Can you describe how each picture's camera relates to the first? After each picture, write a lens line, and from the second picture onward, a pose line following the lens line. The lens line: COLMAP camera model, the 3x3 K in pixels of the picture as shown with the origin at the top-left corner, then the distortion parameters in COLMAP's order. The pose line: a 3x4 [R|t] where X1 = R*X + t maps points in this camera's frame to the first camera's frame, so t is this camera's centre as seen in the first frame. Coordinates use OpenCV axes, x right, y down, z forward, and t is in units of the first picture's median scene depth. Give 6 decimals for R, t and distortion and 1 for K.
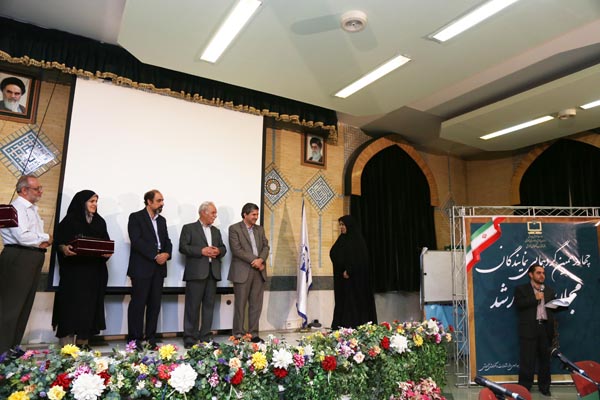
lens RADIAL K [[413.8, 0, 300.0], [0, 413.8, 200.0], [0, 0, 1]] dist [-0.129681, 0.070735]
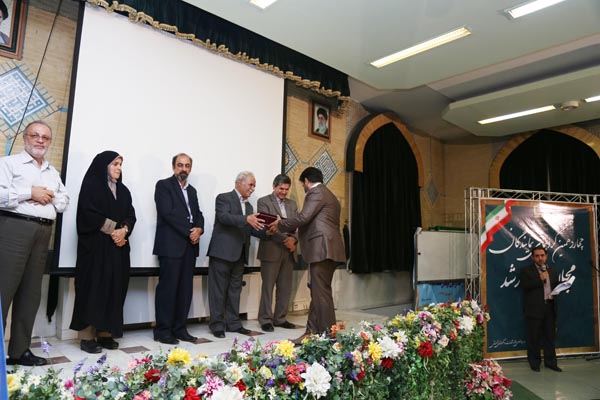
lens RADIAL K [[413.8, 0, 300.0], [0, 413.8, 200.0], [0, 0, 1]] dist [-0.129681, 0.070735]
pose [[0.978574, 0.035631, 0.202789, -0.241259], [-0.046703, 0.997653, 0.050077, 0.016021], [-0.200529, -0.058475, 0.977941, 0.101449]]
